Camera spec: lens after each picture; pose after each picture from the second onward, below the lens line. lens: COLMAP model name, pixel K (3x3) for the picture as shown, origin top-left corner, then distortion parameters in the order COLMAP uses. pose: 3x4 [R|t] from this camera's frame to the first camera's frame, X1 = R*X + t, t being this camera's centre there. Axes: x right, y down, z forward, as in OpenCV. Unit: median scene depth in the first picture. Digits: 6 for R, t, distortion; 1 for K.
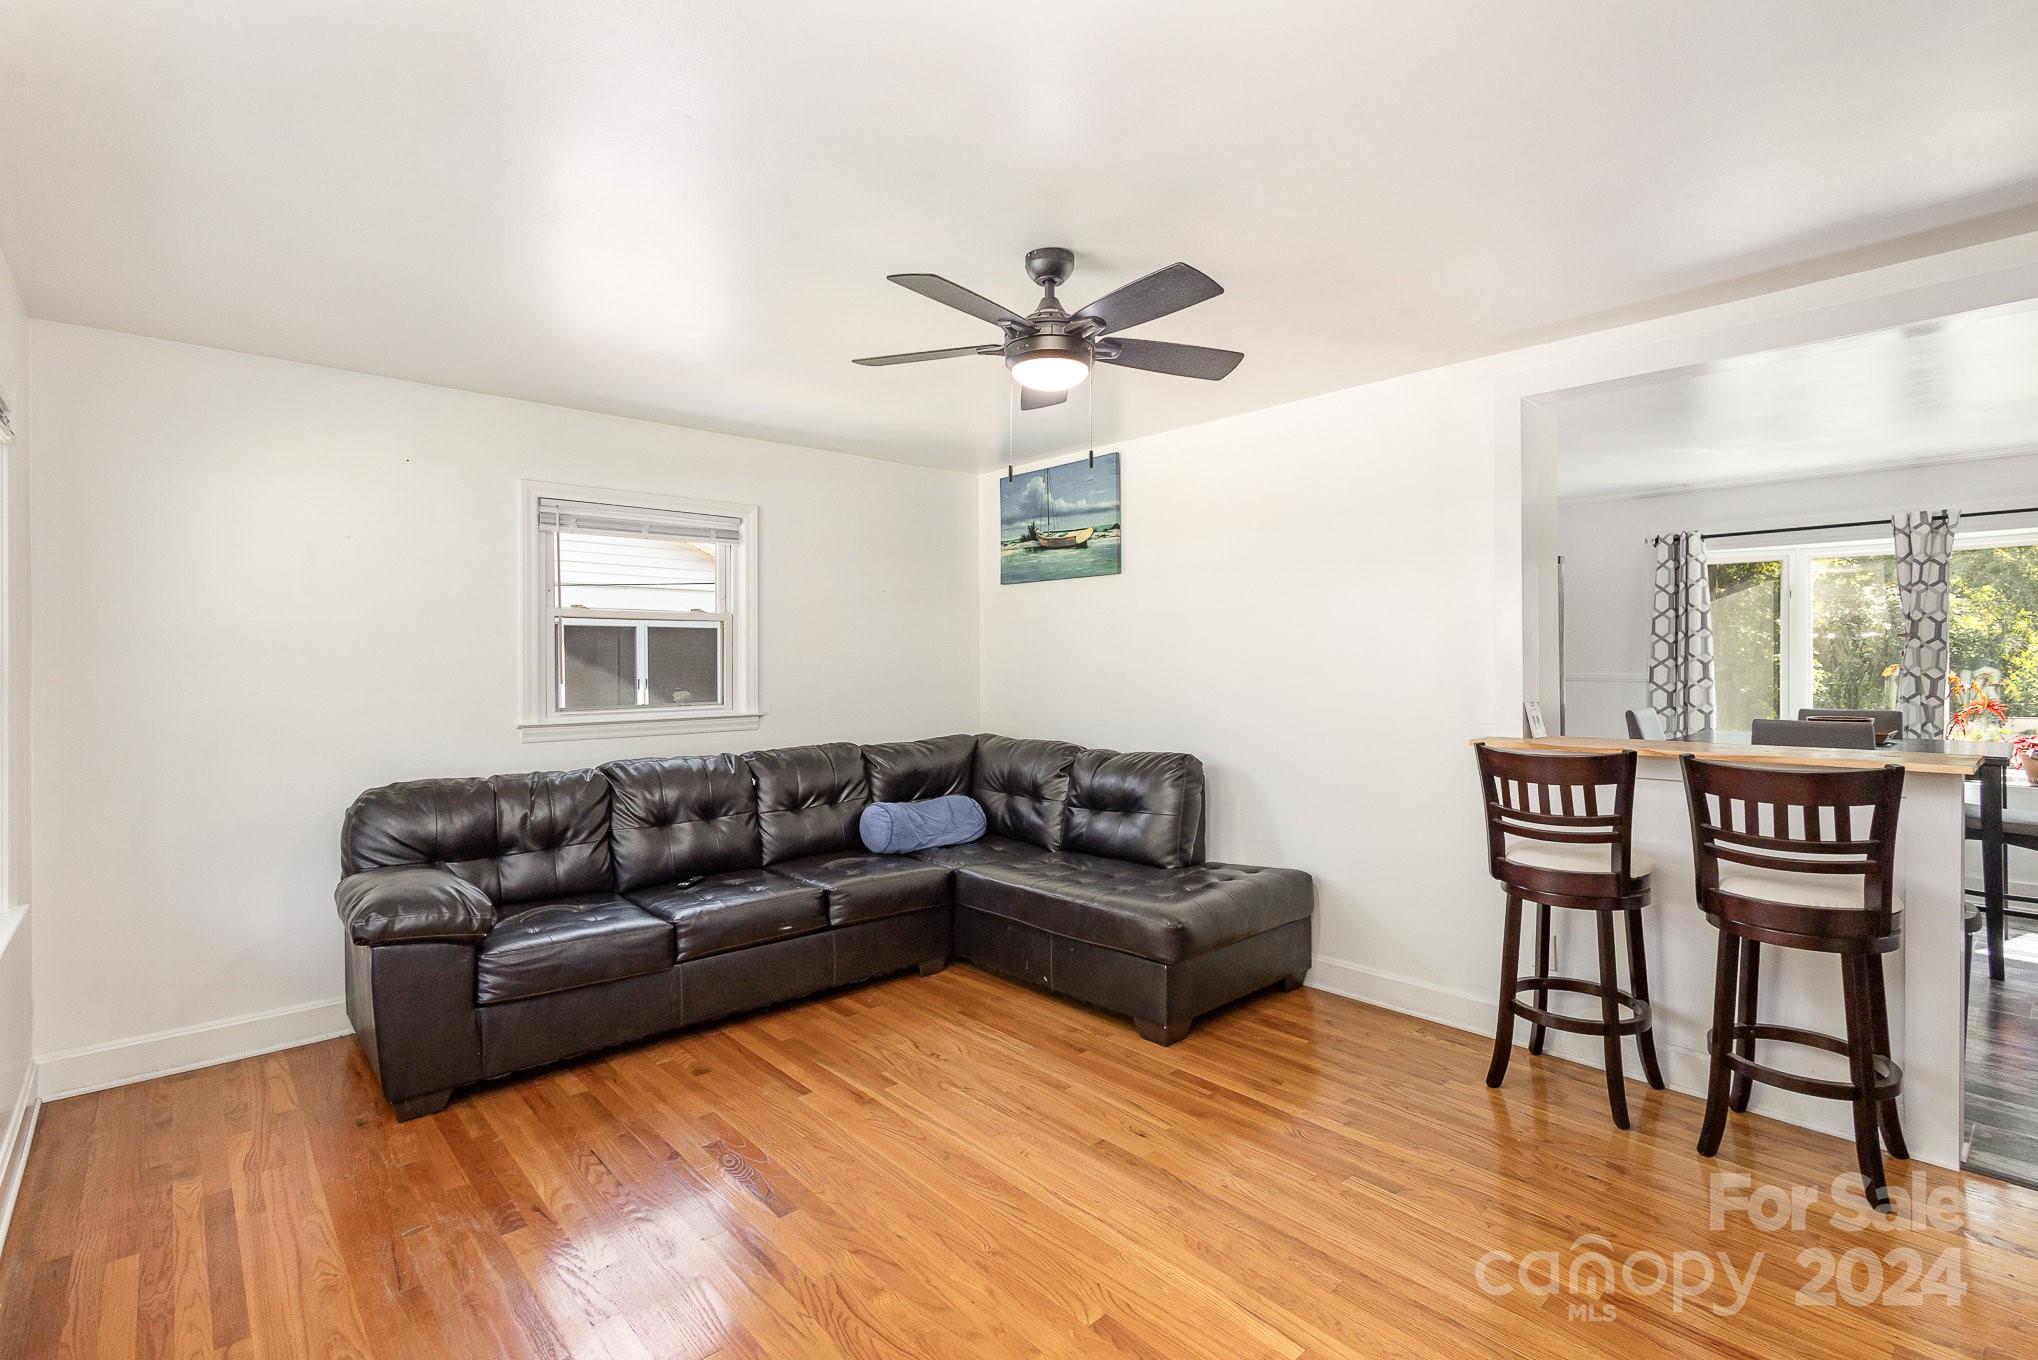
lens RADIAL K [[945.6, 0, 1033.3], [0, 945.6, 665.3], [0, 0, 1]] dist [0.009346, -0.001372]
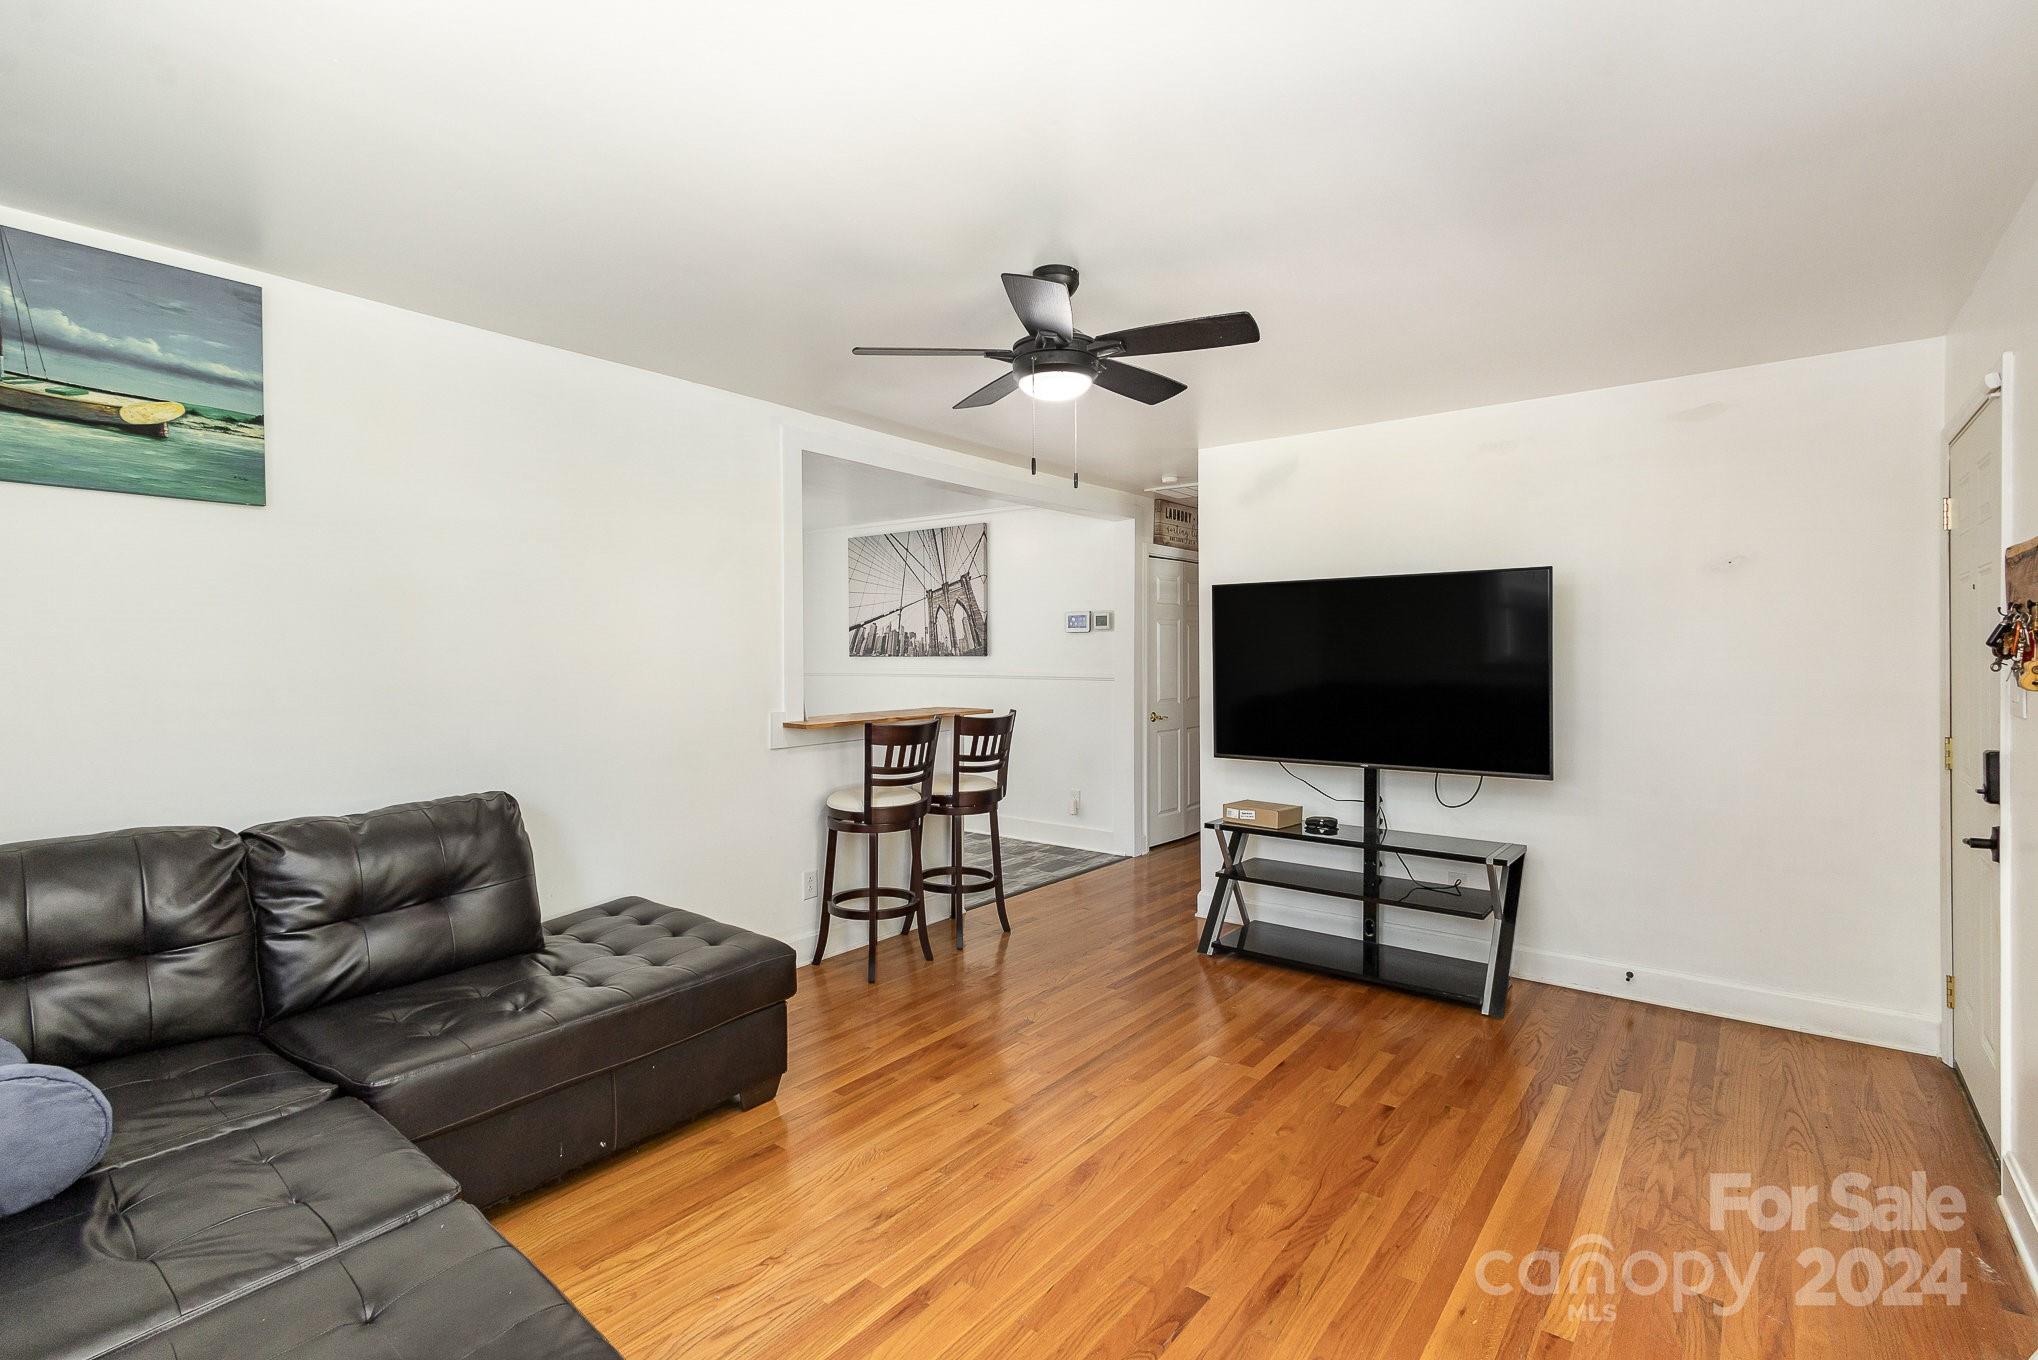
lens RADIAL K [[945.6, 0, 1026.4], [0, 945.6, 668.2], [0, 0, 1]] dist [0.009346, -0.001372]
pose [[-0.174238, -0.007304, 0.984676, -0.682520], [0.012486, 0.999876, 0.009626, -0.000563], [-0.984624, 0.013972, -0.174125, 0.822003]]
